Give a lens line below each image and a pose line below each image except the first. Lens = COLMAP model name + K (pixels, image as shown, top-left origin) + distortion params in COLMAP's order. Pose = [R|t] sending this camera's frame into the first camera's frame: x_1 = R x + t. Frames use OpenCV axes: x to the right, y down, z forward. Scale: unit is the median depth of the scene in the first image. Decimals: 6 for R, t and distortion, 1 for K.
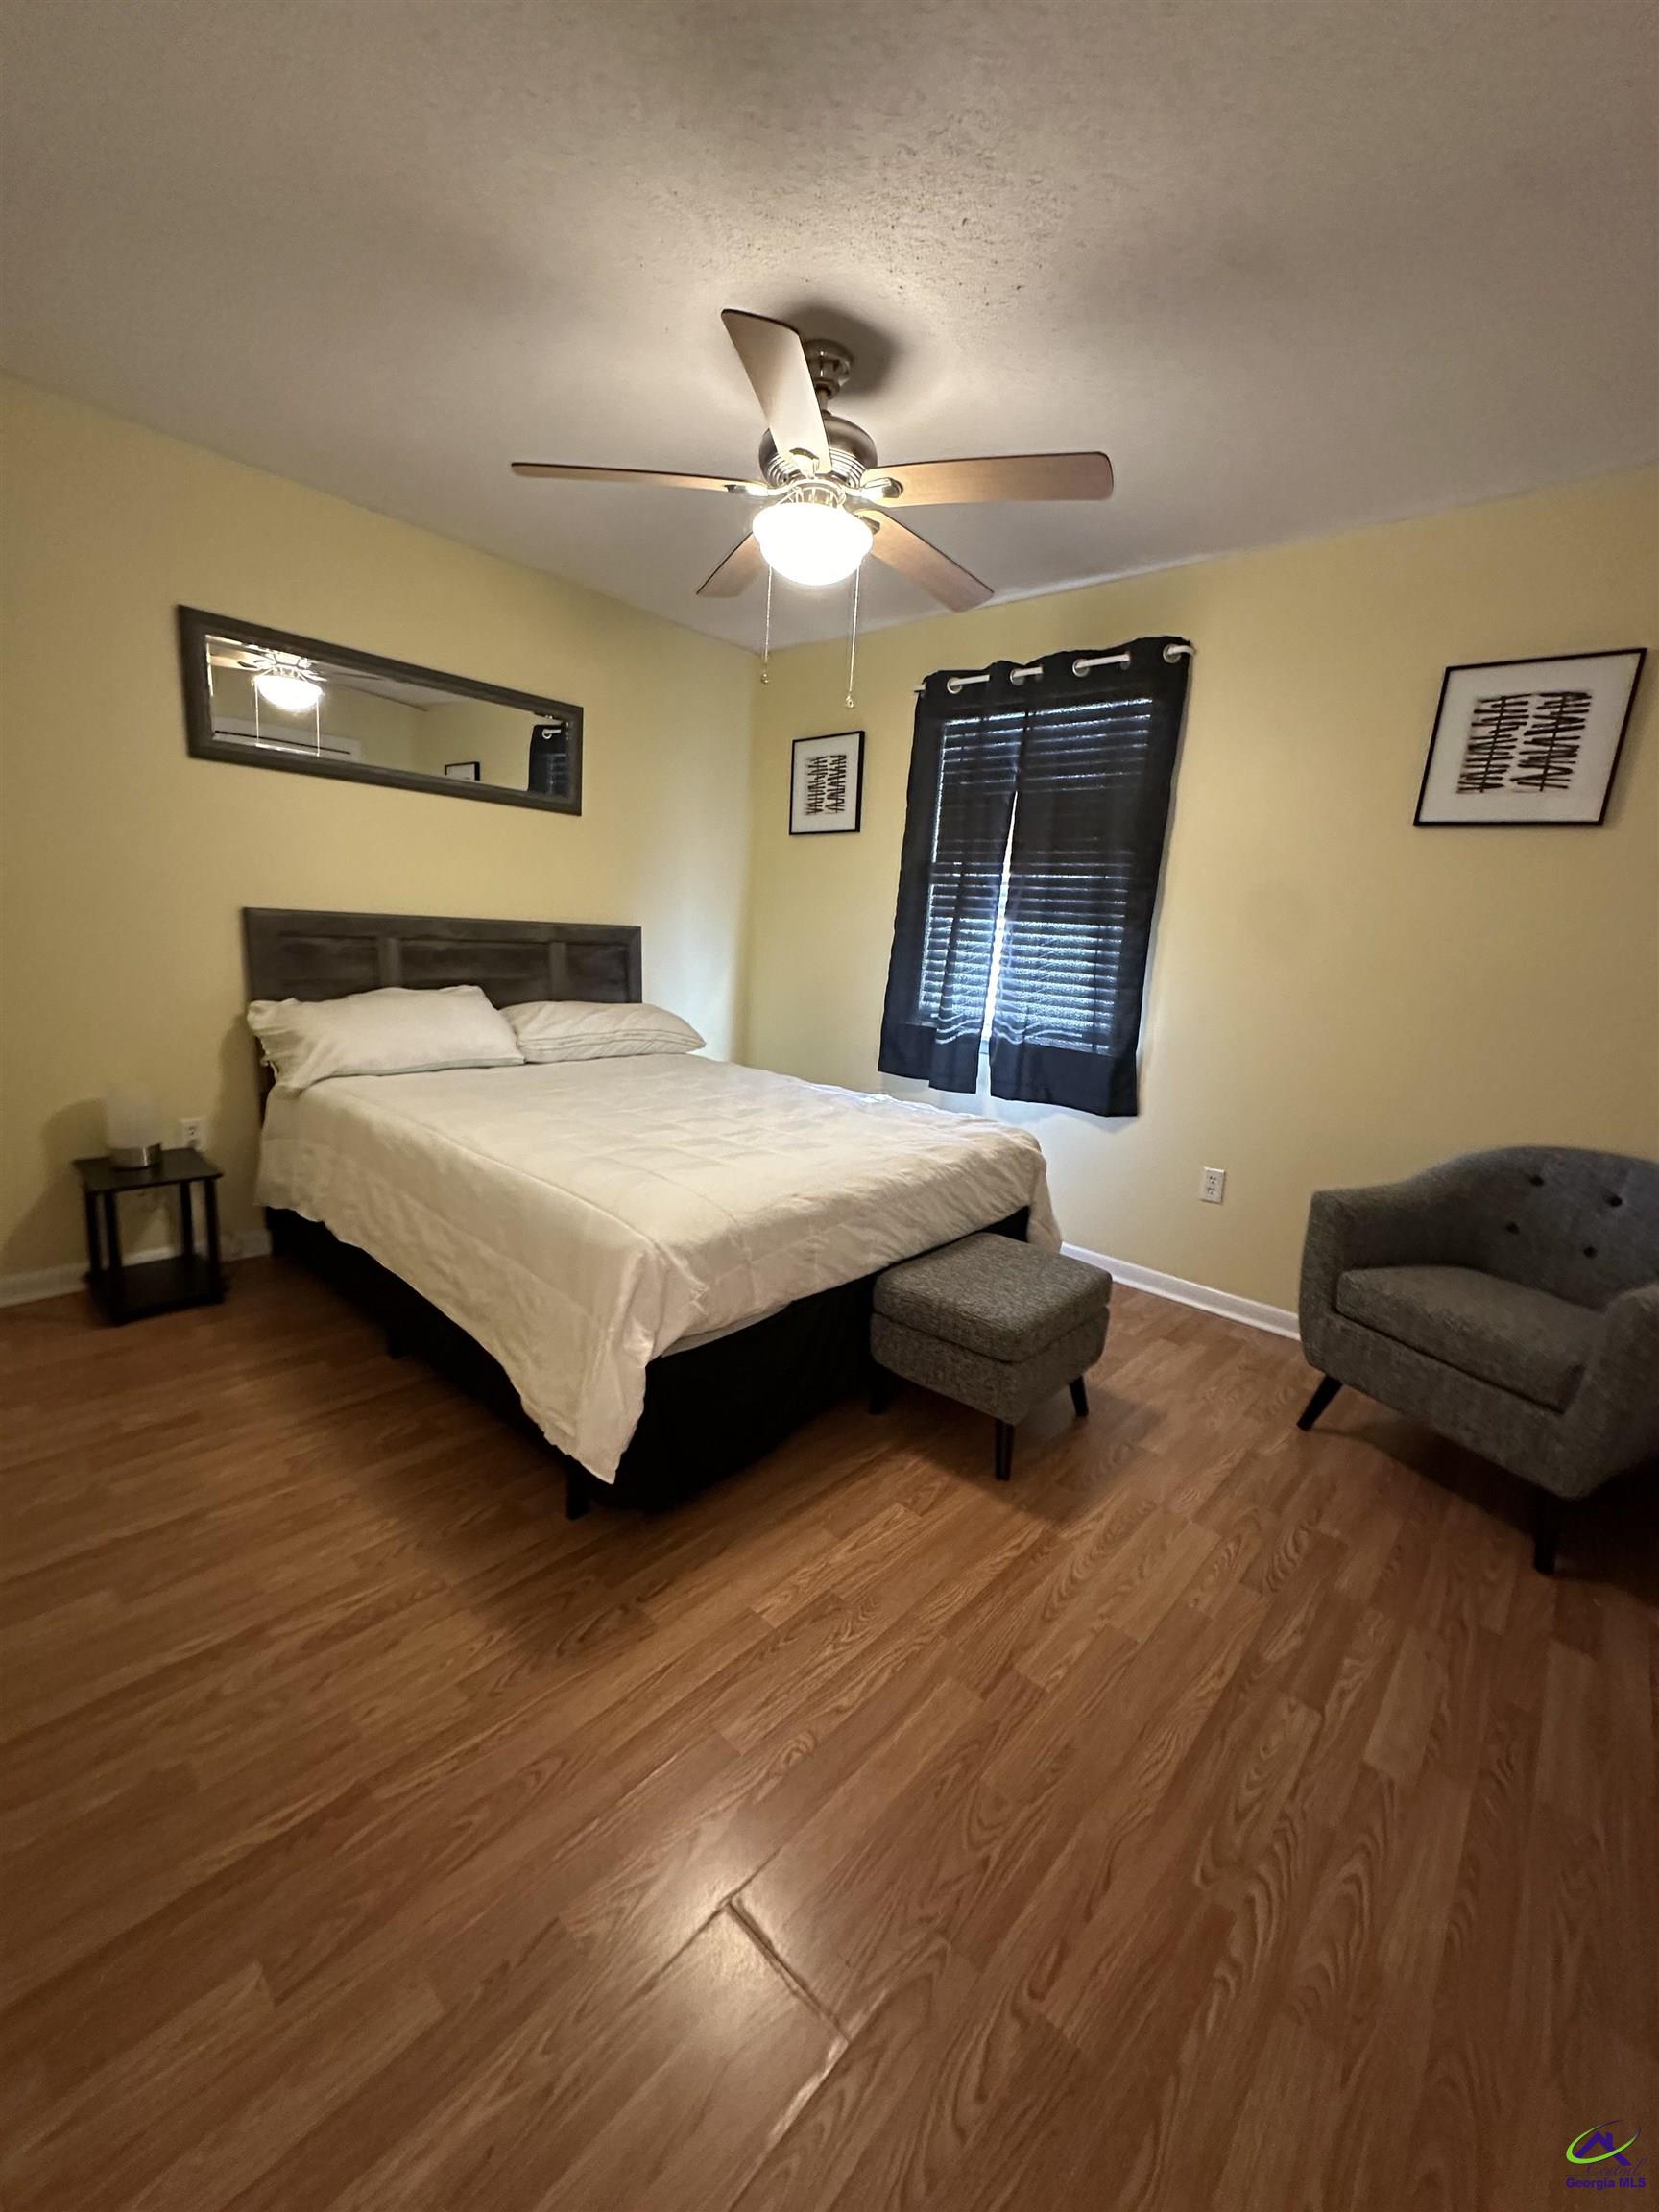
lens RADIAL K [[885.0, 0, 821.2], [0, 885.0, 1112.9], [0, 0, 1]] dist [0.002693, 0.000250]
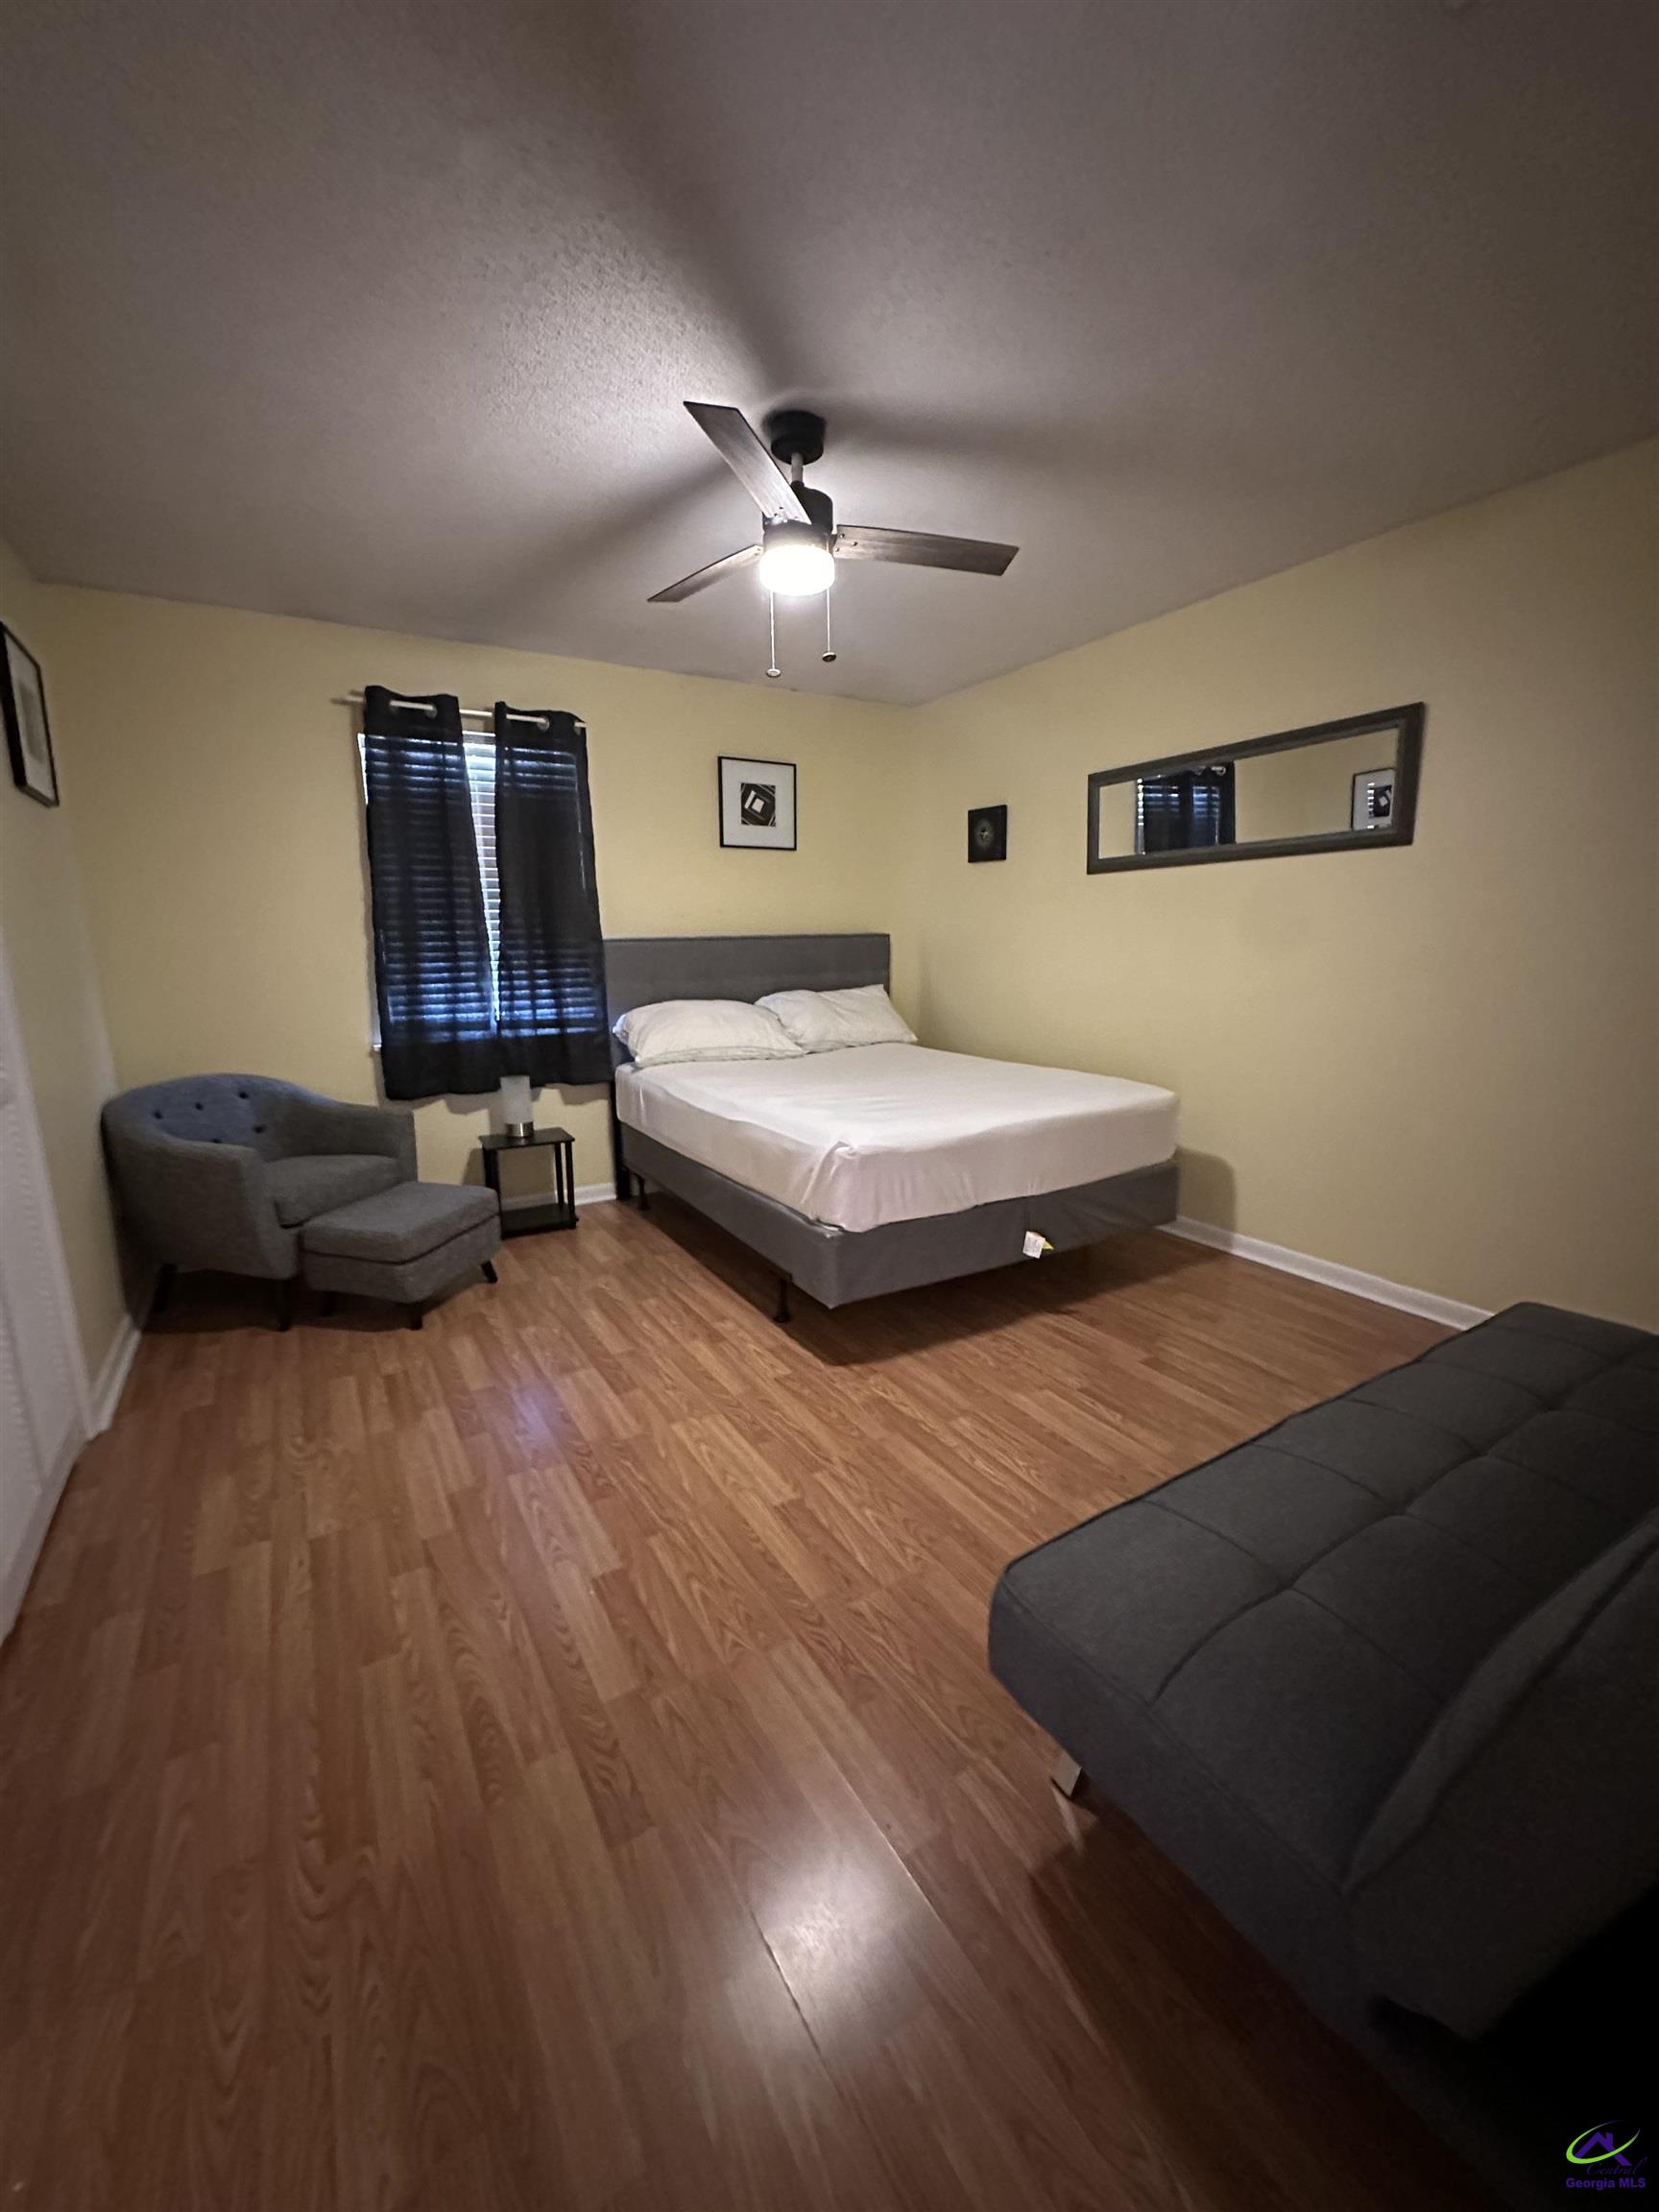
lens RADIAL K [[885.0, 0, 840.2], [0, 885.0, 1111.8], [0, 0, 1]] dist [0.002693, 0.000250]
pose [[-0.273913, 0.128213, -0.953170, 1.440925], [-0.206905, 0.960012, 0.188591, -0.305242], [0.939235, 0.248873, -0.236432, 1.803019]]
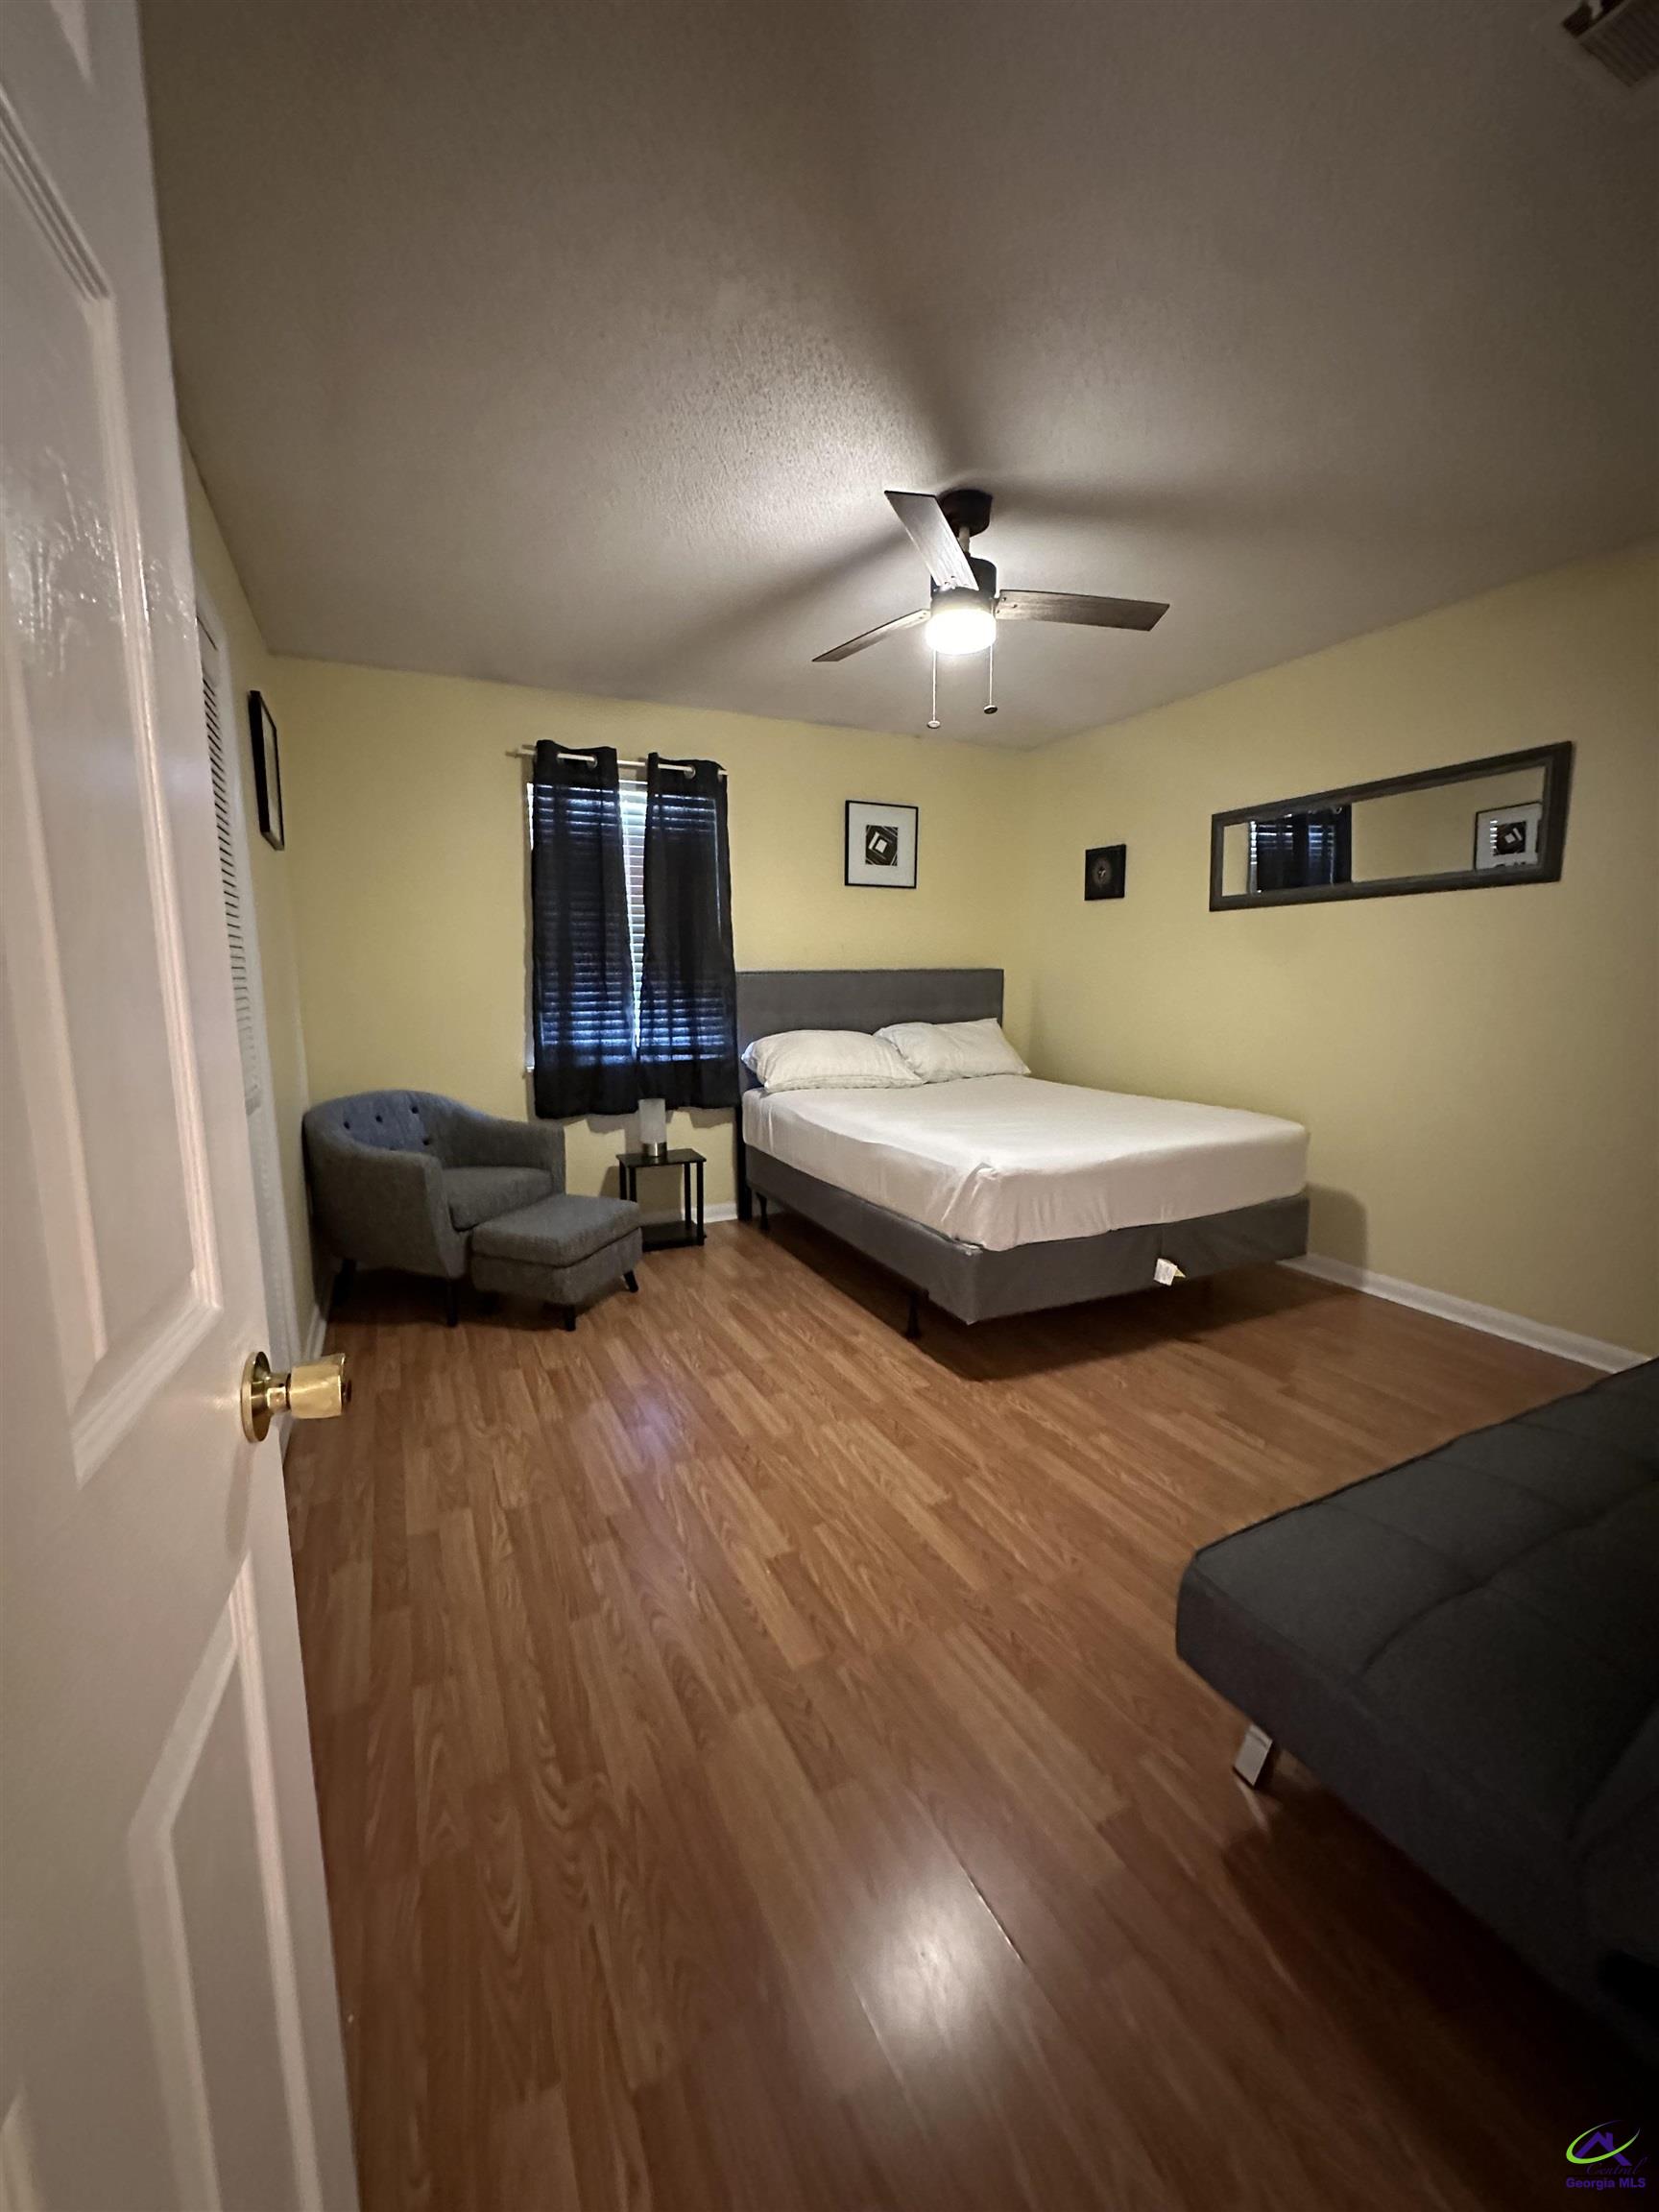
lens RADIAL K [[885.0, 0, 840.5], [0, 885.0, 1111.9], [0, 0, 1]] dist [0.002693, 0.000250]
pose [[-0.355369, 0.081269, -0.931186, 1.568679], [-0.213857, 0.962720, 0.165636, -0.263404], [0.909933, 0.258003, -0.324741, 1.712274]]
